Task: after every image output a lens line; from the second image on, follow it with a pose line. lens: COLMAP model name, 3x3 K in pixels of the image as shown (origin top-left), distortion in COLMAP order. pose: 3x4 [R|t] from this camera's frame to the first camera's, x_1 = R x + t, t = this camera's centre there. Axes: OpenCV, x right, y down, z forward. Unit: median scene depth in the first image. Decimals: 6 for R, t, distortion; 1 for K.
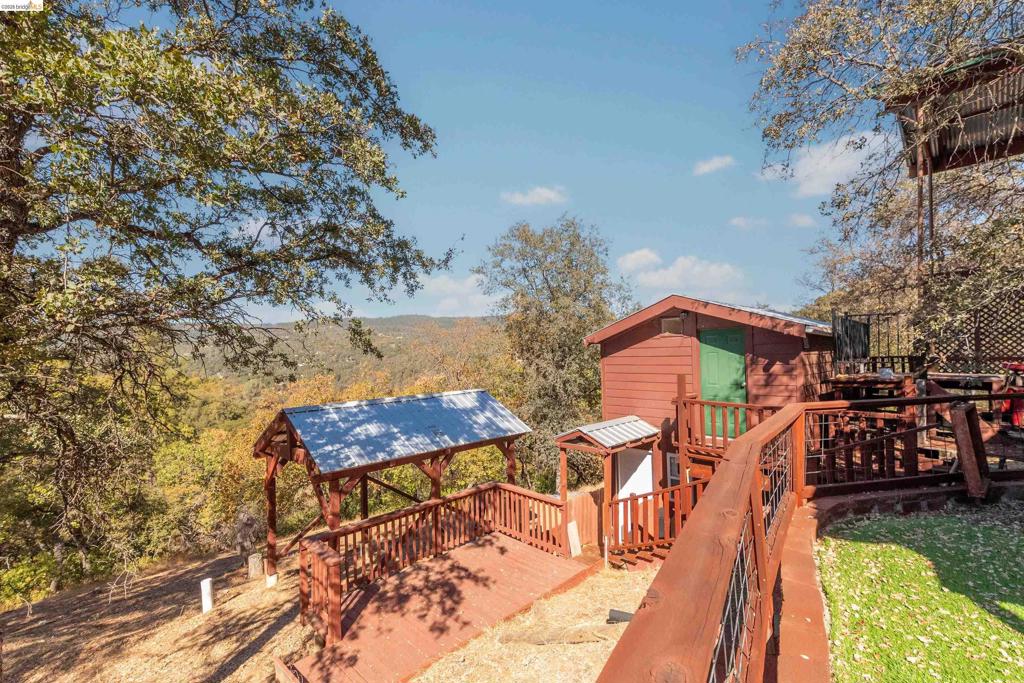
lens RADIAL K [[469.0, 0, 512.1], [0, 469.0, 351.6], [0, 0, 1]] dist [0.034362, -0.000337]
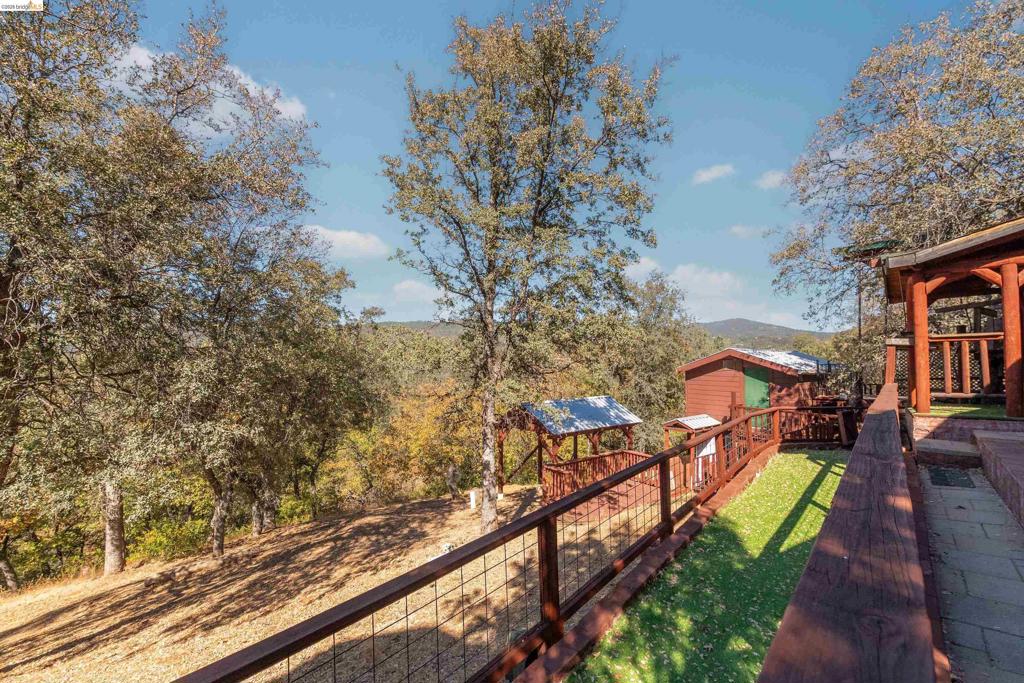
lens RADIAL K [[469.0, 0, 512.1], [0, 469.0, 351.6], [0, 0, 1]] dist [0.034362, -0.000337]
pose [[0.993865, 0.019048, -0.108944, -0.297292], [-0.019736, 0.999791, -0.005239, -0.081617], [0.108821, 0.007357, 0.994034, -0.912763]]
